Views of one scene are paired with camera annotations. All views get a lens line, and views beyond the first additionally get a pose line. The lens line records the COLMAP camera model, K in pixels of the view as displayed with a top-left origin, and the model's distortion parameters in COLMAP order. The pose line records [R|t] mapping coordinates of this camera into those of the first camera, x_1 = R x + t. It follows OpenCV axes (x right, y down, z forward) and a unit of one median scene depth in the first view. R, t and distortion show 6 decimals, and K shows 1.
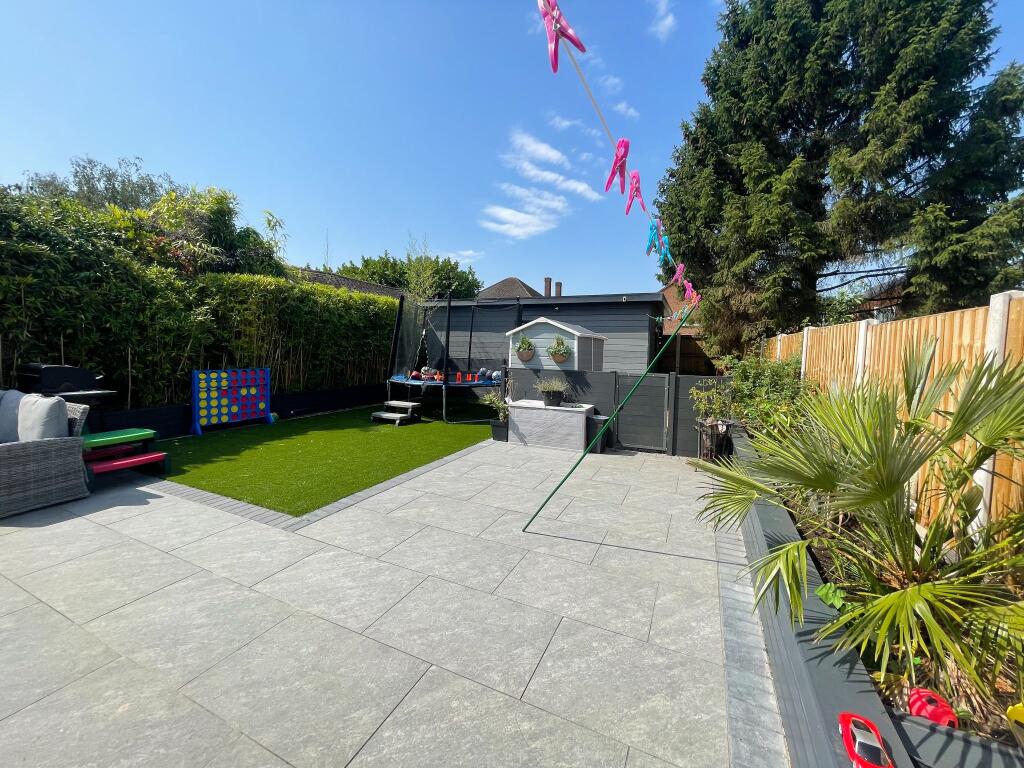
lens RADIAL K [[412.9, 0, 508.6], [0, 412.9, 371.6], [0, 0, 1]] dist [-0.000803, 0.000236]
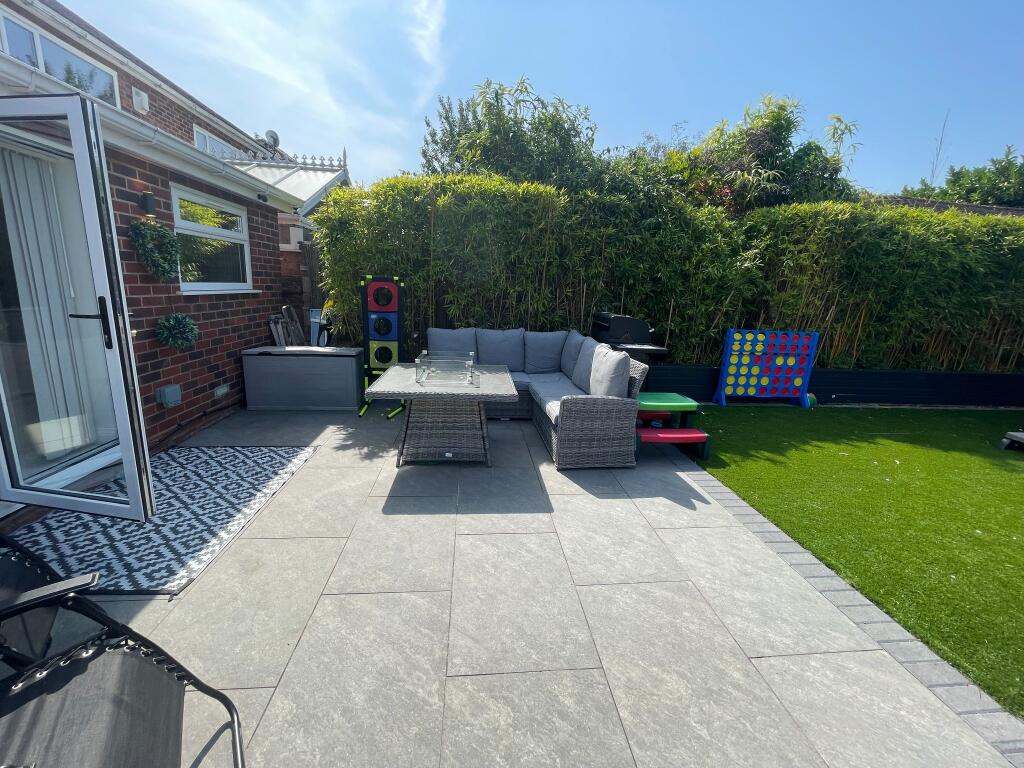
lens RADIAL K [[413.1, 0, 512.7], [0, 413.1, 376.4], [0, 0, 1]] dist [-0.000197, -0.000107]
pose [[0.507289, 0.181043, -0.842544, -0.260977], [-0.083493, 0.983410, 0.161042, -0.006142], [0.857722, -0.011348, 0.513989, 0.191268]]
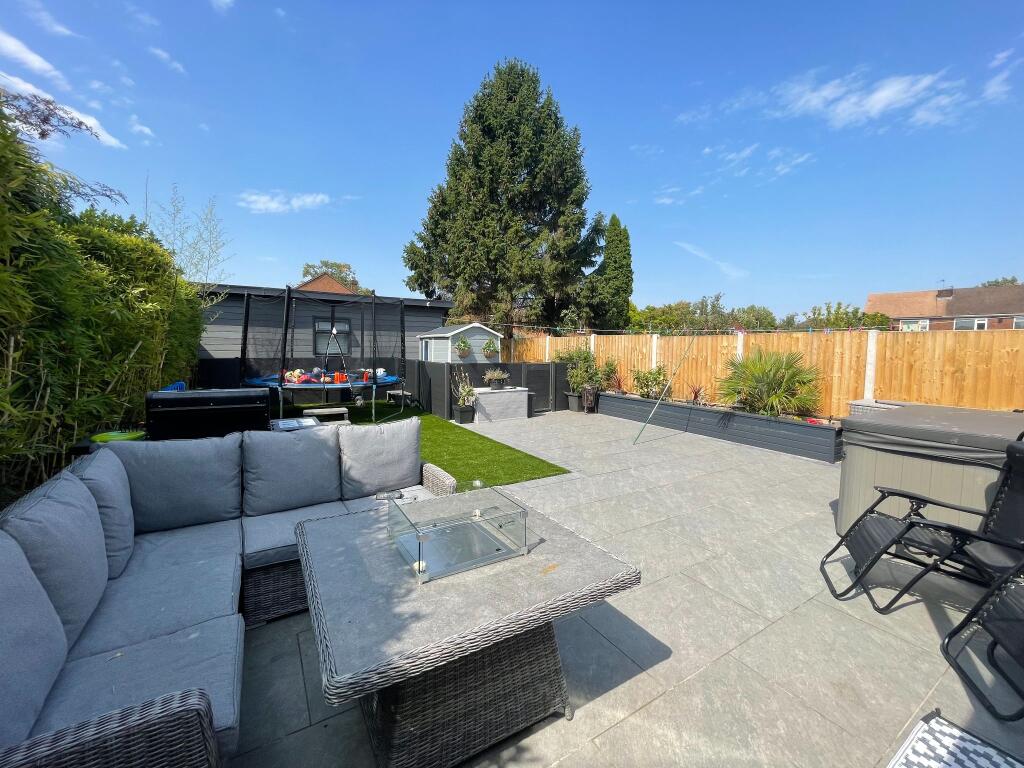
lens RADIAL K [[413.1, 0, 512.7], [0, 413.1, 376.4], [0, 0, 1]] dist [-0.000197, -0.000107]
pose [[0.546958, -0.073816, 0.833899, -0.956070], [0.048303, 0.997228, 0.056592, -0.032992], [-0.835765, 0.009327, 0.549008, 0.215172]]
